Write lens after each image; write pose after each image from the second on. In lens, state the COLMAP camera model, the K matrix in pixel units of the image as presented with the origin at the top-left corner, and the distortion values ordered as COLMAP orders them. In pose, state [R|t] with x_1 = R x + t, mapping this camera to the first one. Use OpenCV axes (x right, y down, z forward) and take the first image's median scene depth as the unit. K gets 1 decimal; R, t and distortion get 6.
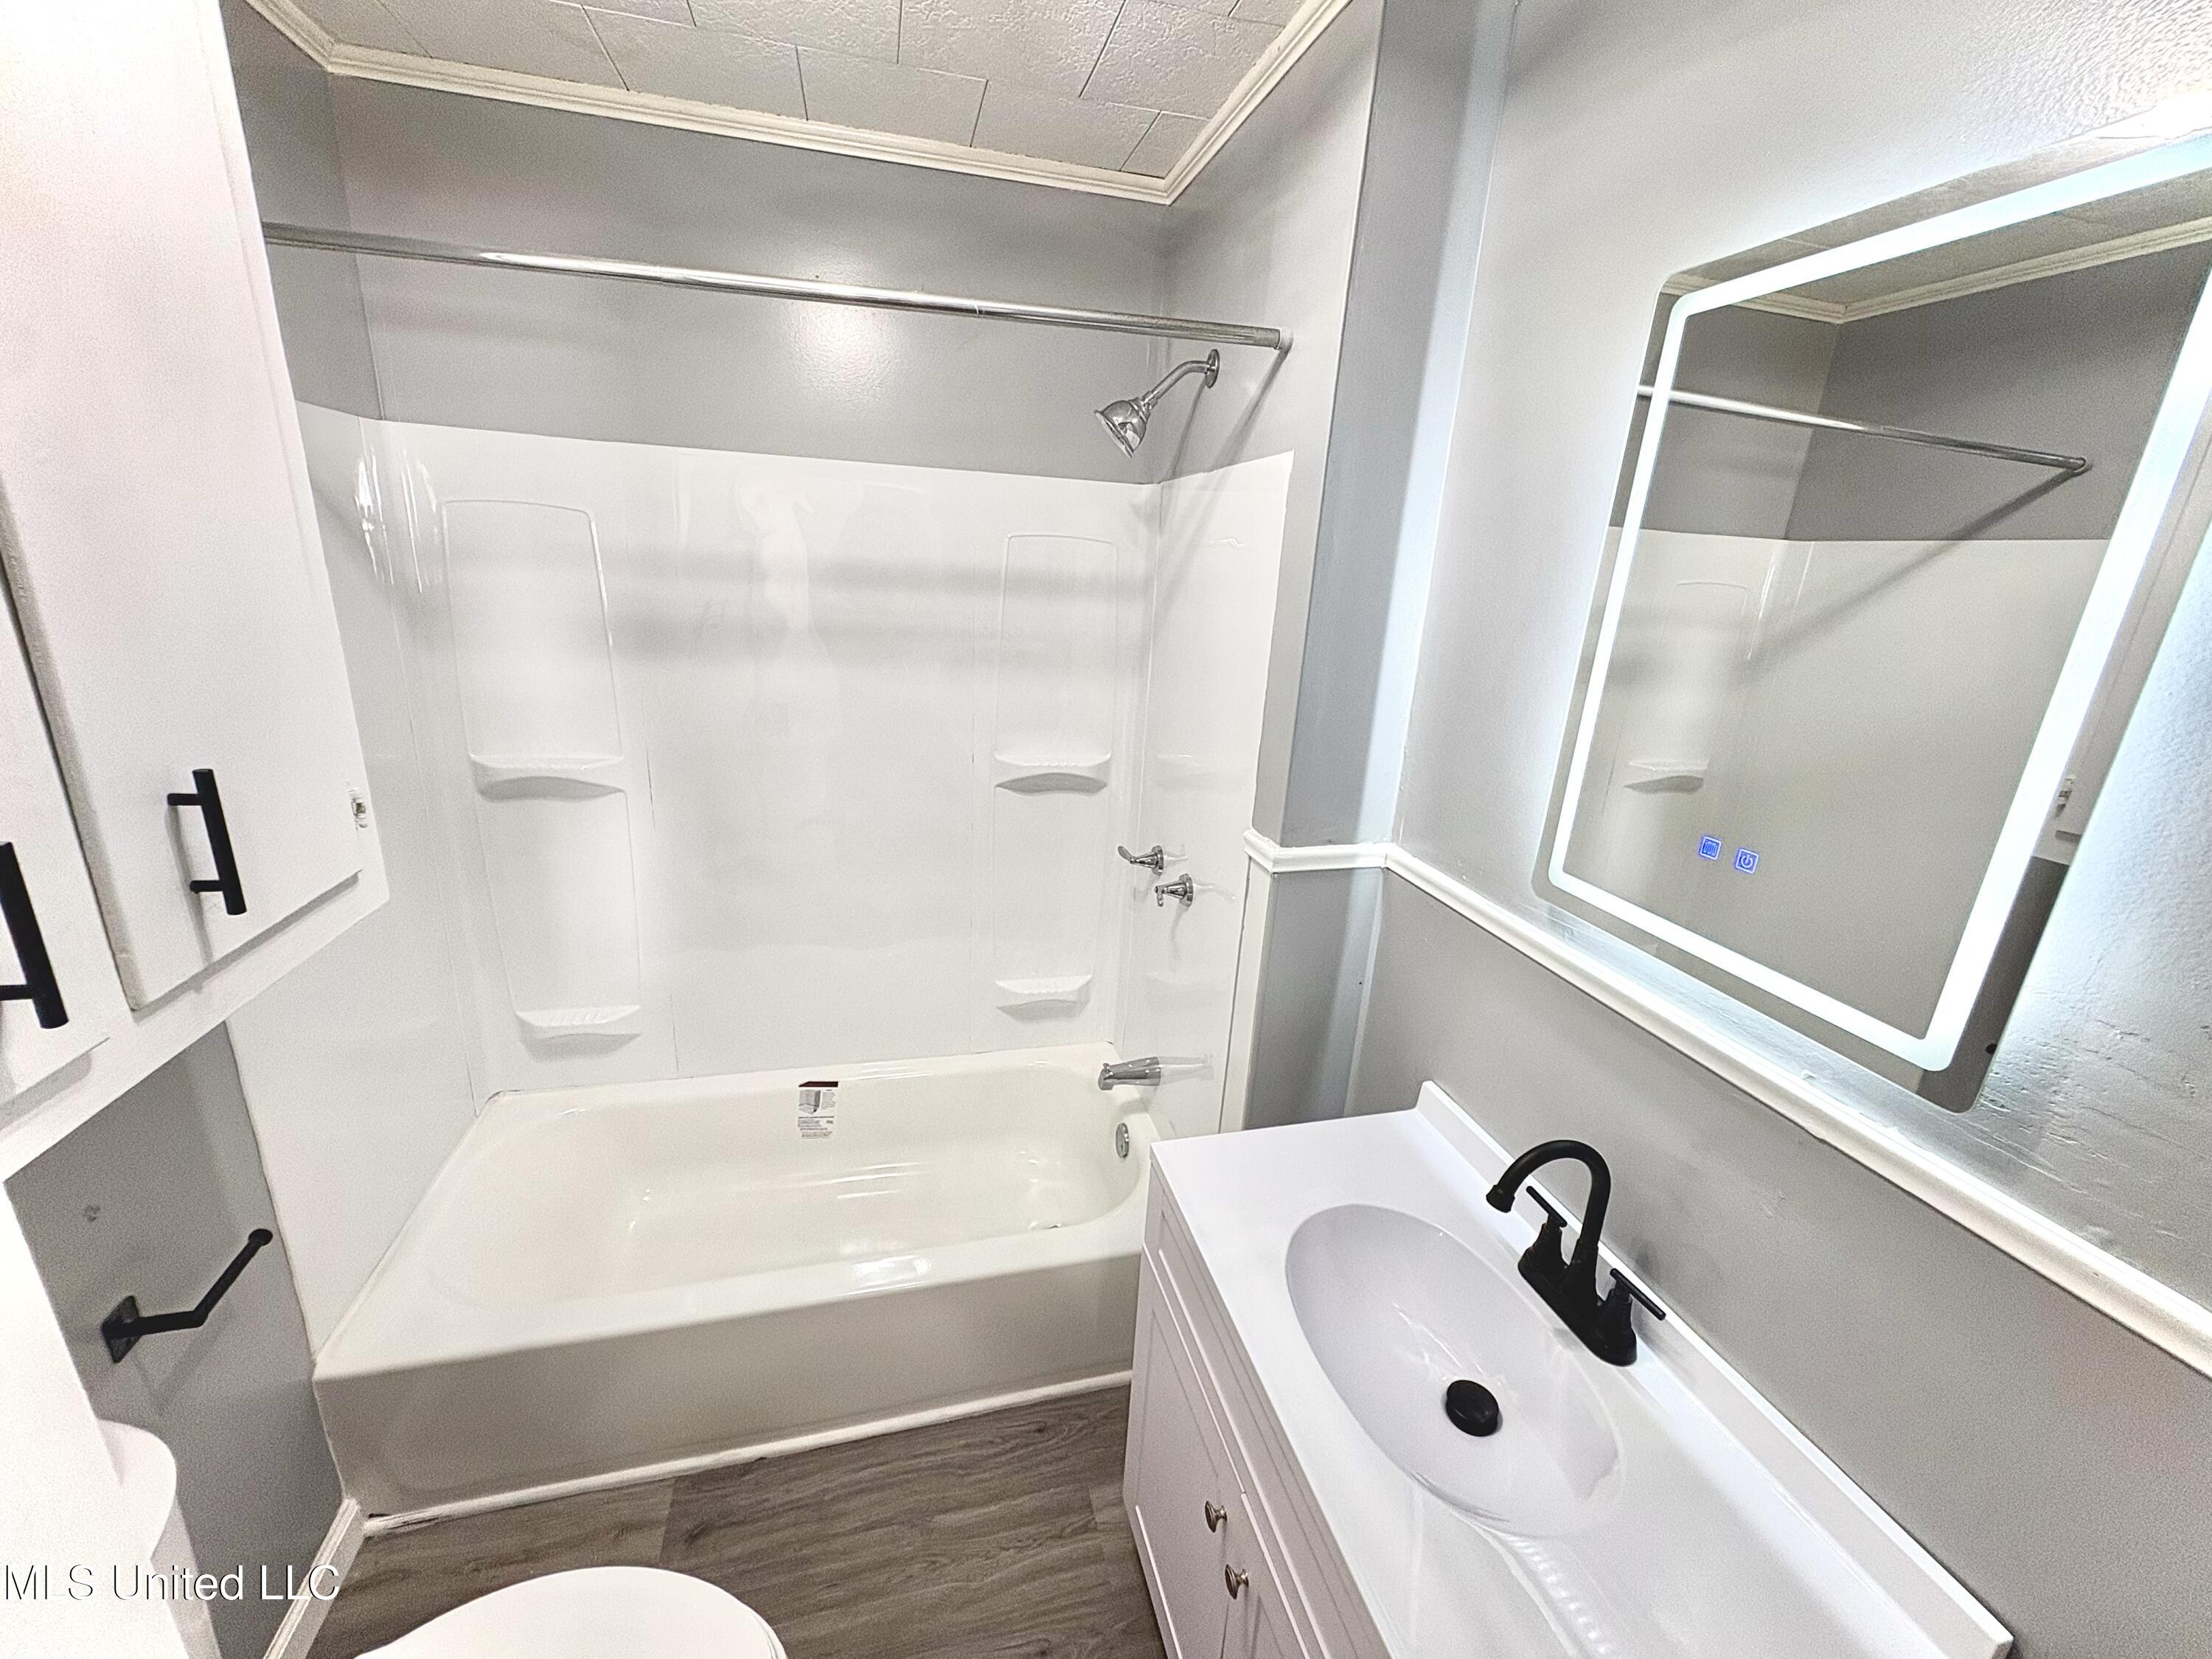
lens RADIAL K [[880.7, 0, 1101.9], [0, 880.7, 828.9], [0, 0, 1]] dist [0.002383, 0.000059]
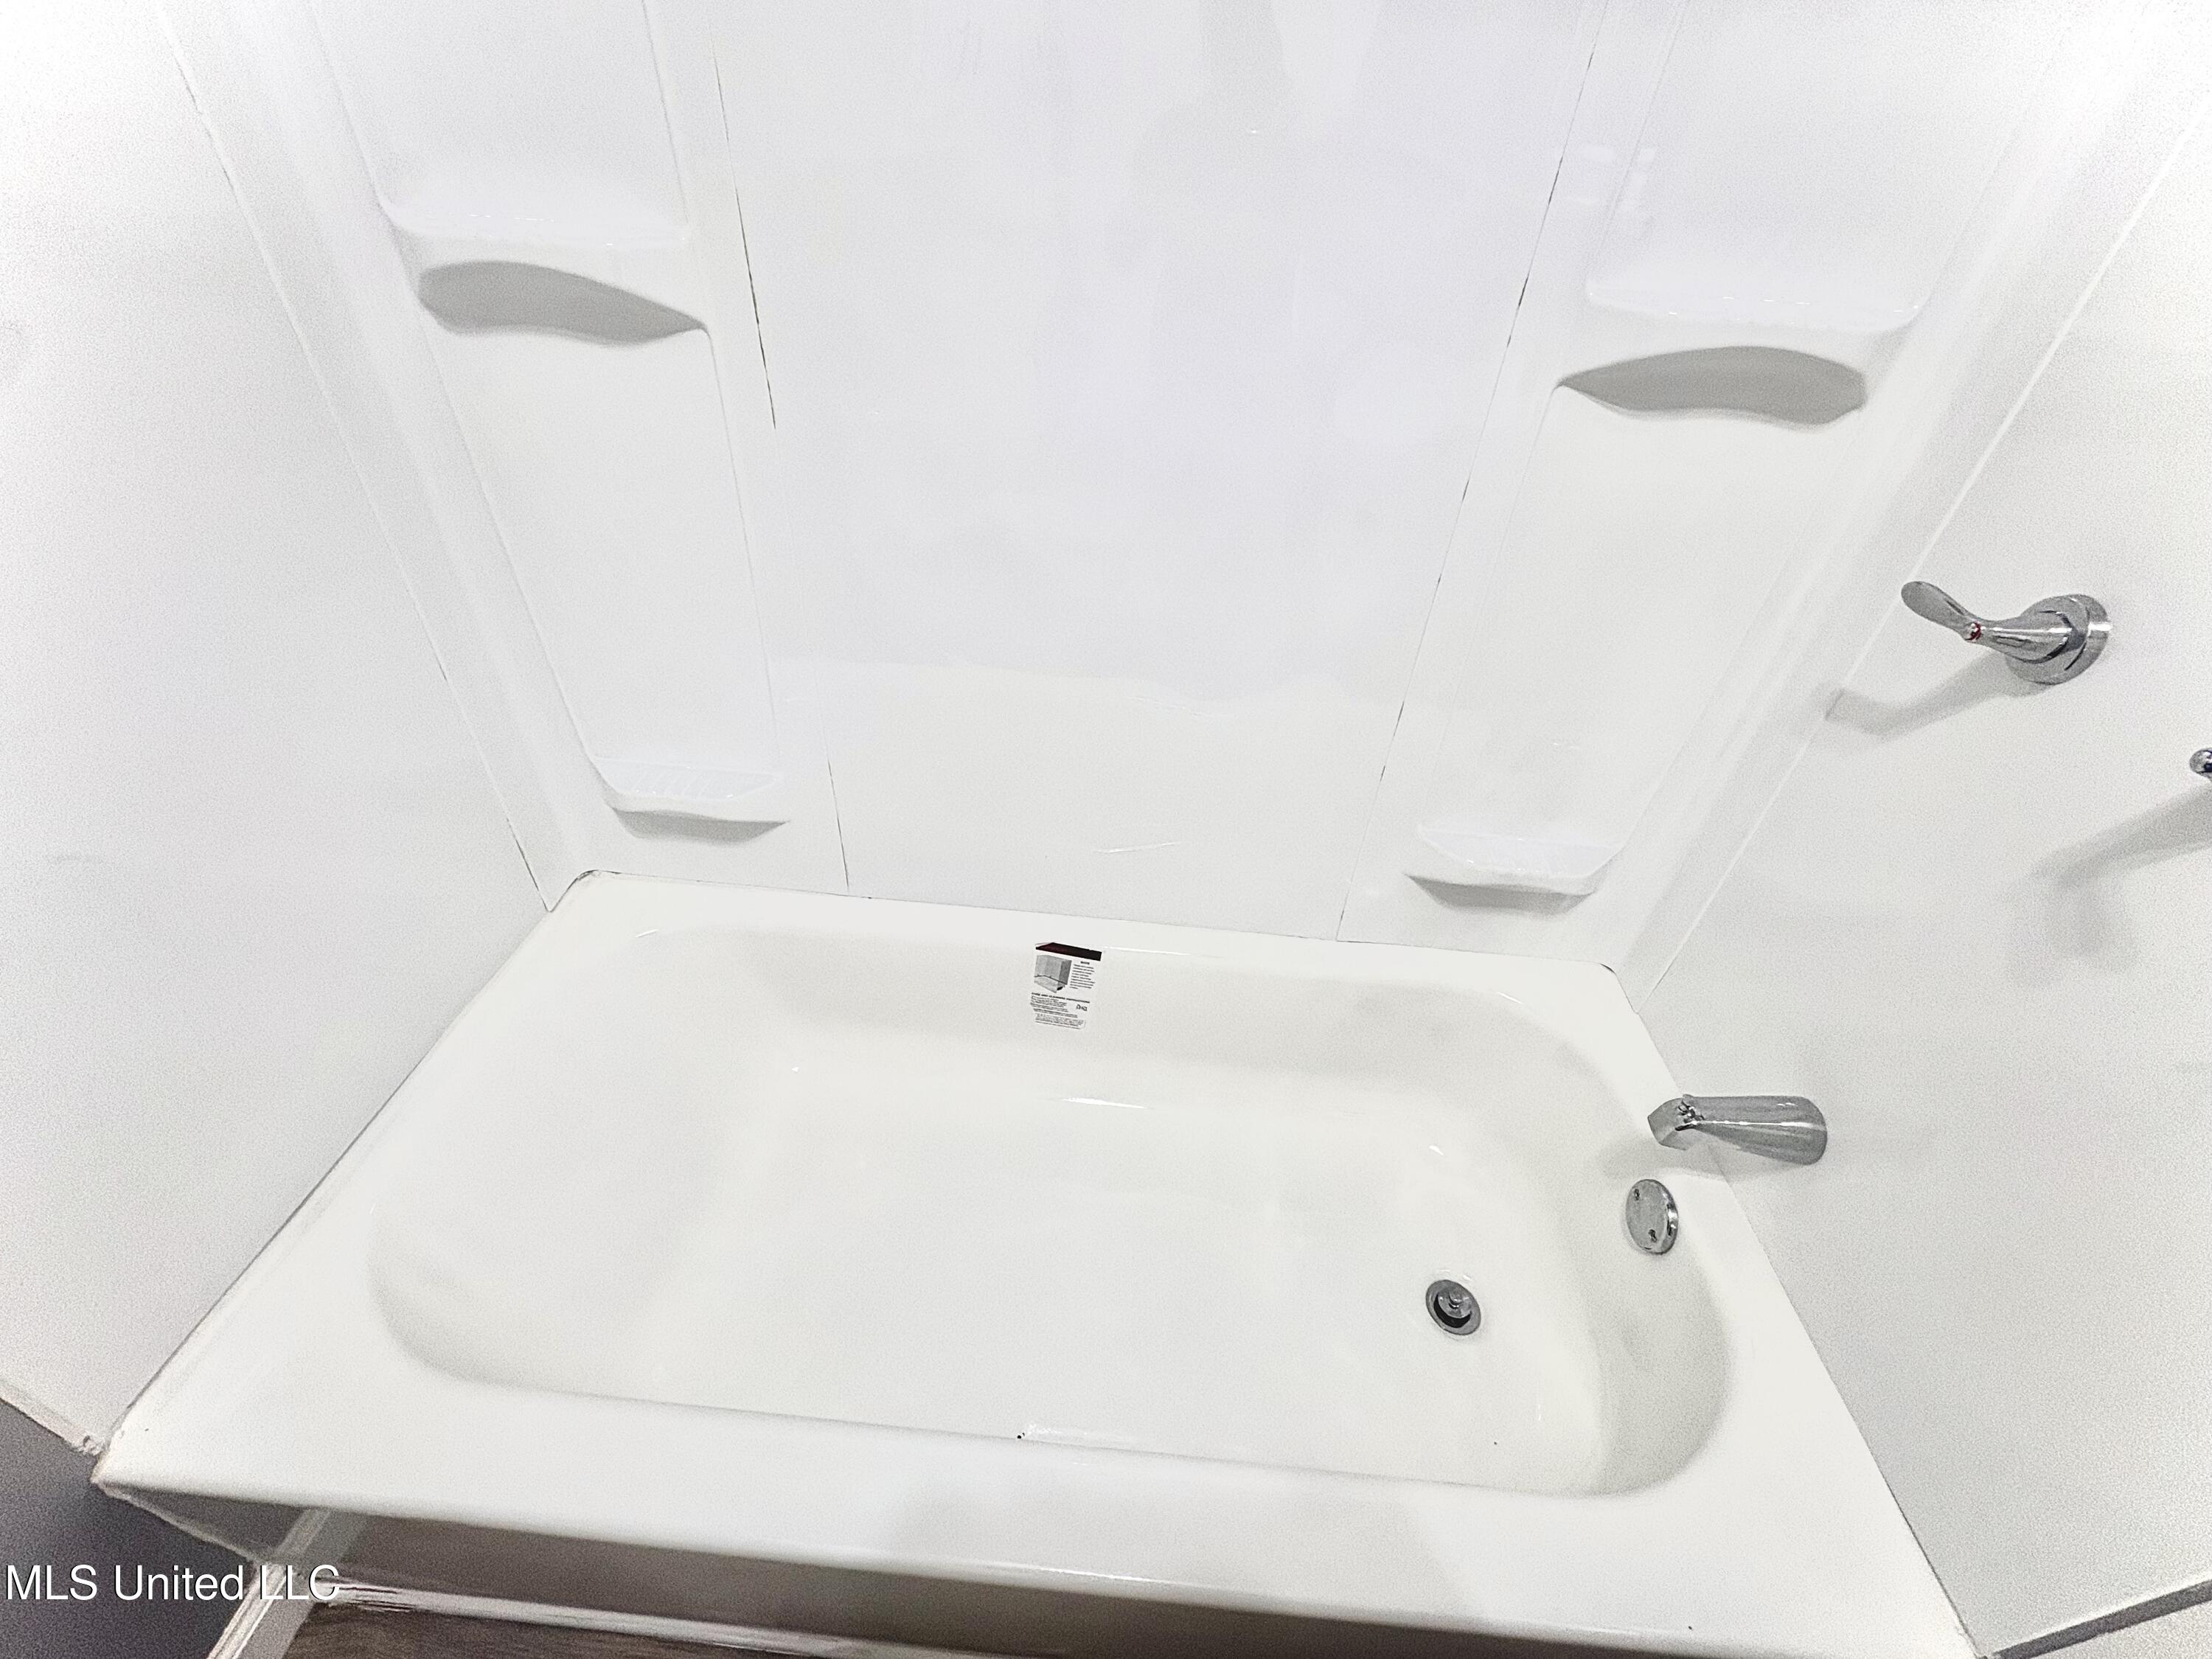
lens RADIAL K [[880.7, 0, 1101.9], [0, 880.7, 828.9], [0, 0, 1]] dist [0.002383, 0.000059]
pose [[0.948546, 0.187746, -0.254974, -0.184709], [-0.092838, 0.934764, 0.342924, 0.021306], [0.302723, -0.301608, 0.904097, 0.557256]]
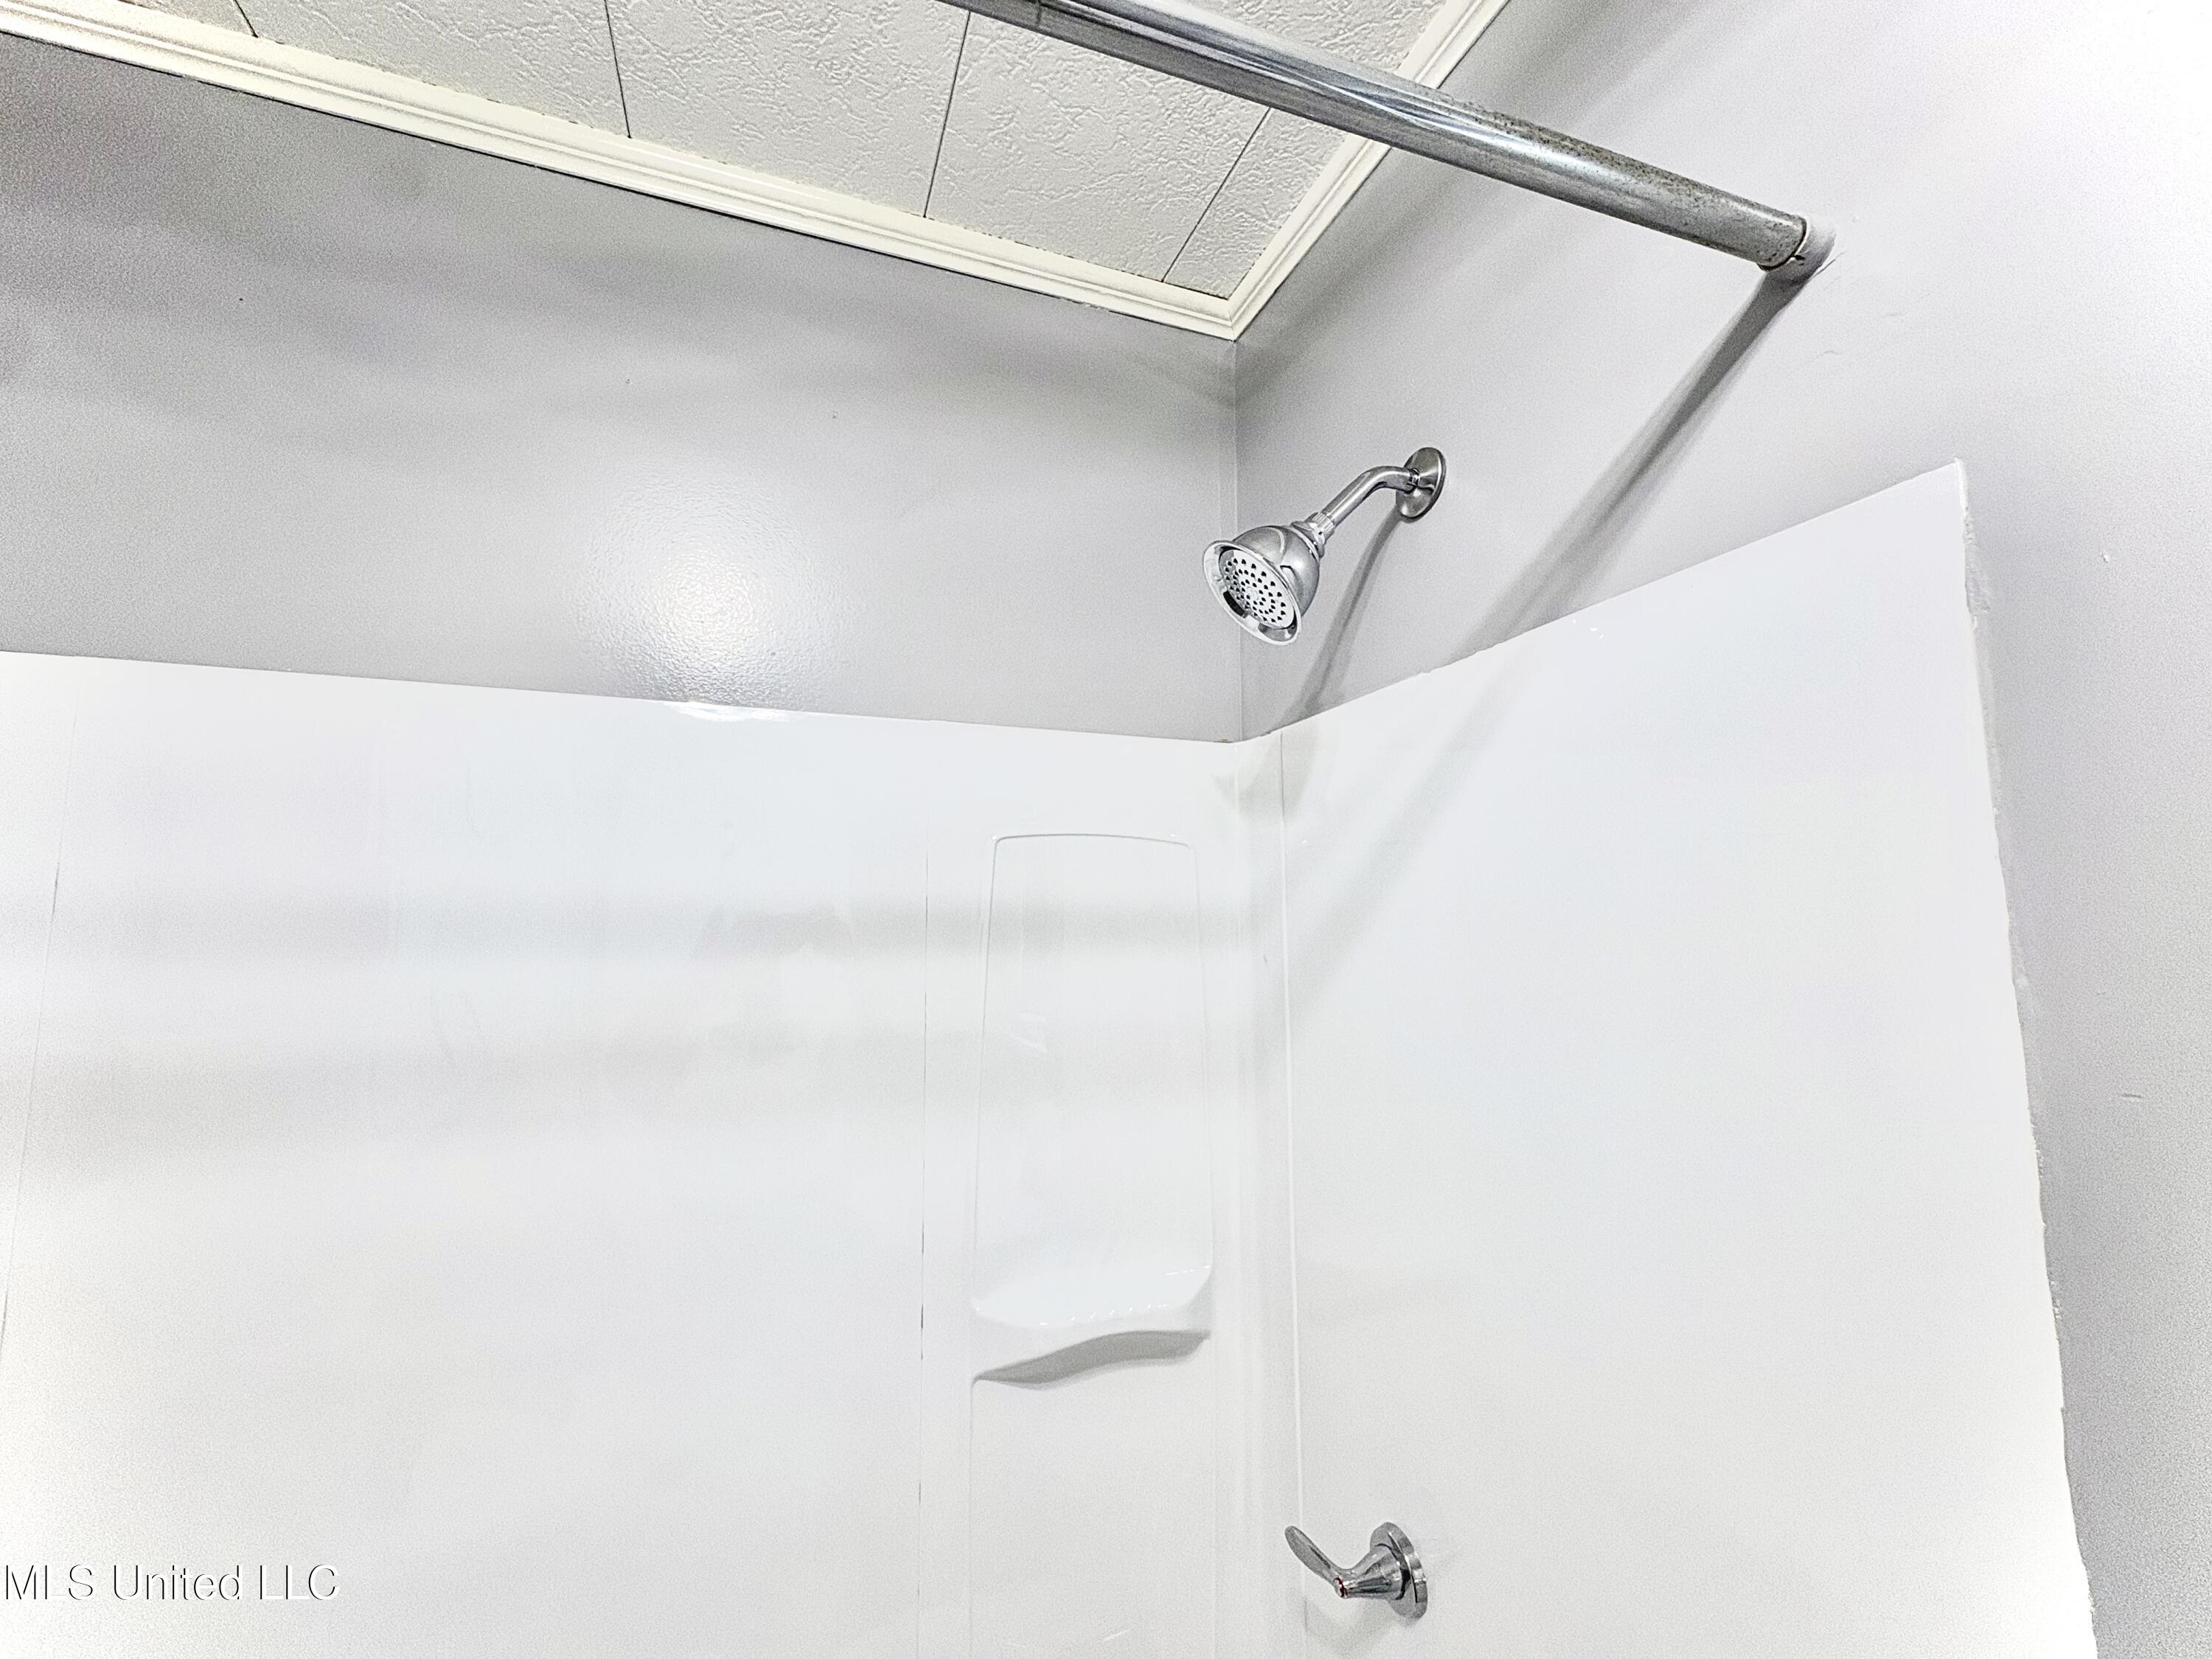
lens RADIAL K [[880.7, 0, 1101.9], [0, 880.7, 828.9], [0, 0, 1]] dist [0.002383, 0.000059]
pose [[0.991845, -0.052122, 0.116309, -0.100099], [0.093894, 0.915911, -0.390244, -0.129474], [-0.086188, 0.397982, 0.913336, 0.509541]]
